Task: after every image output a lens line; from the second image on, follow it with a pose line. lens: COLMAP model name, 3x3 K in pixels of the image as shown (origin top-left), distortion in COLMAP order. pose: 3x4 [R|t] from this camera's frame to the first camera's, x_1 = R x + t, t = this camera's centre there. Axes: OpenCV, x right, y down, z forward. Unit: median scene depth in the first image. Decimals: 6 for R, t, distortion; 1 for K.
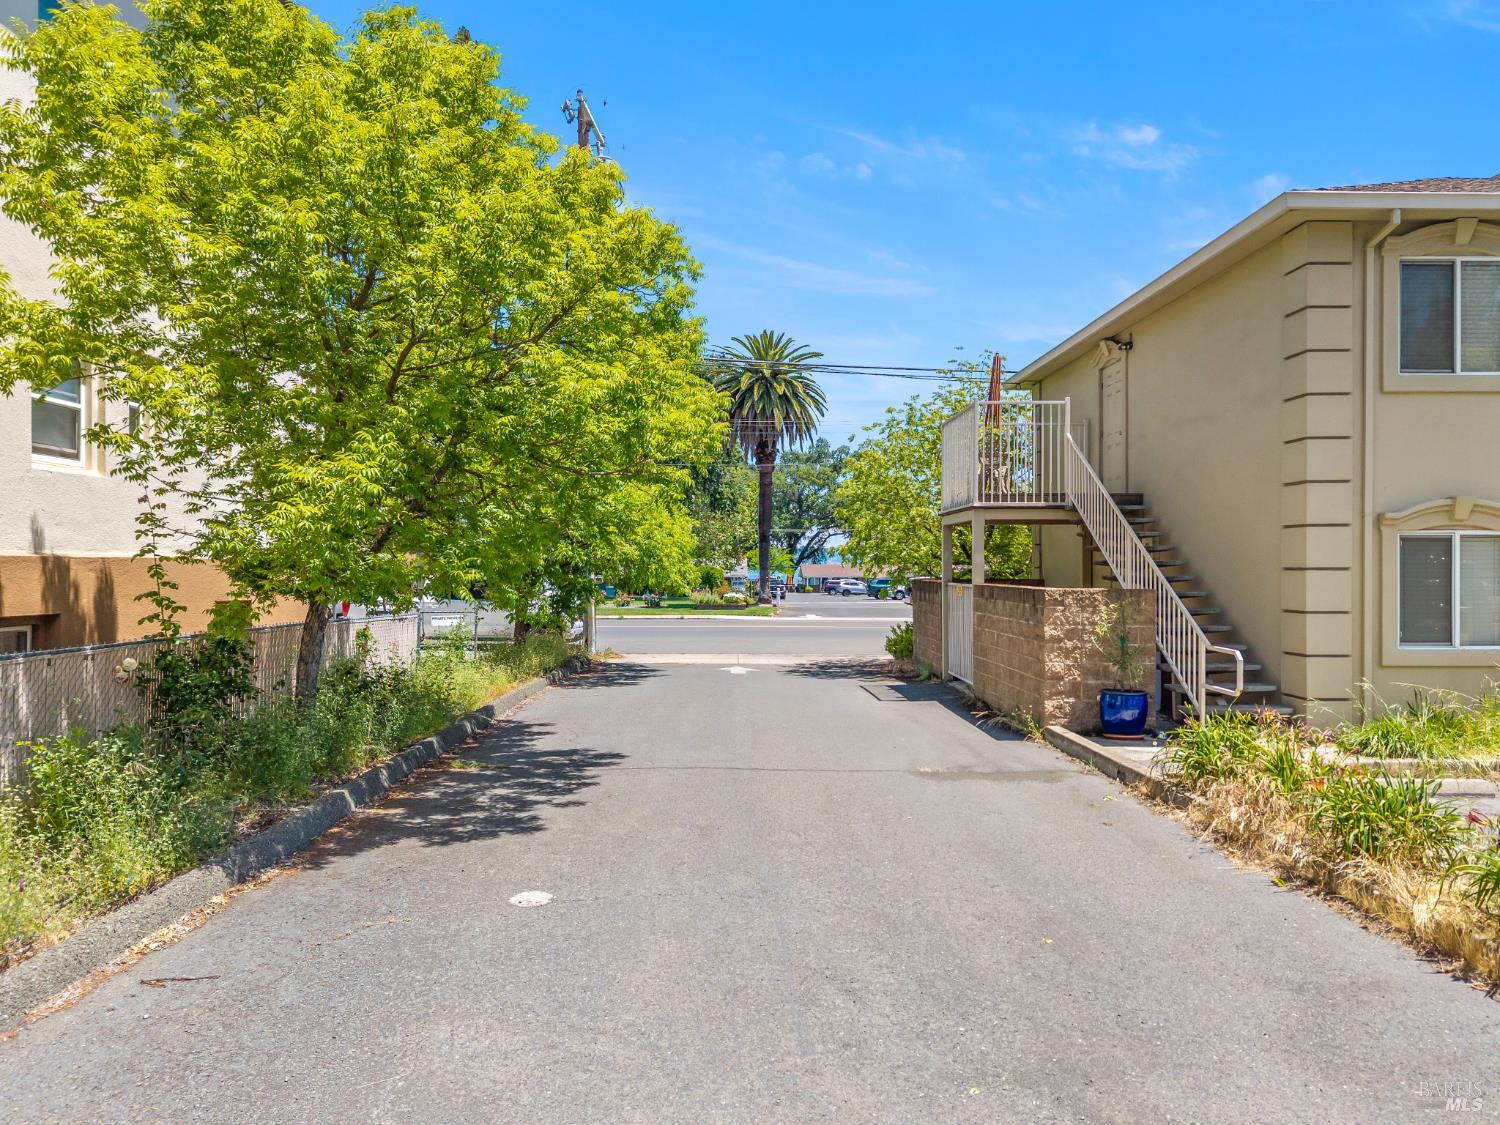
lens RADIAL K [[1000.3, 0, 725.7], [0, 1000.3, 564.0], [0, 0, 1]] dist [-0.004218, -0.003610]
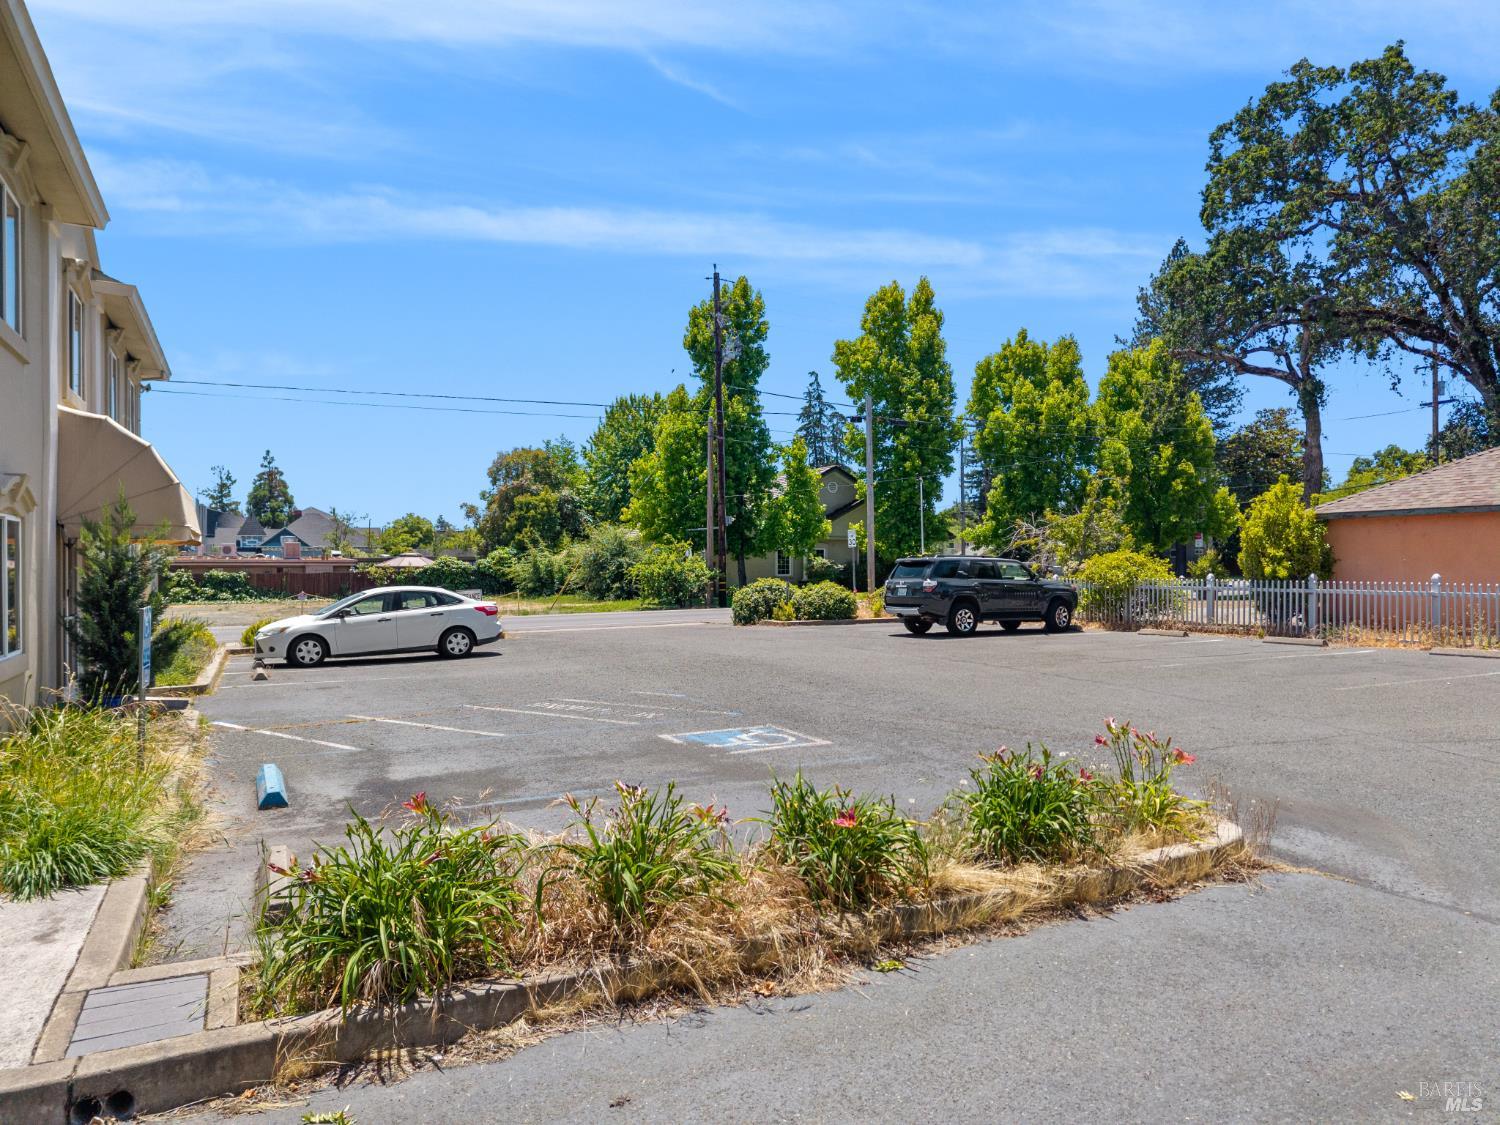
lens RADIAL K [[1002.5, 0, 749.4], [0, 1002.5, 564.8], [0, 0, 1]] dist [0.031705, -0.031217]
pose [[-0.448526, 0.002582, 0.893766, -0.037719], [0.005820, 0.999983, 0.000032, 0.009831], [-0.893751, 0.005216, -0.448534, 0.752406]]
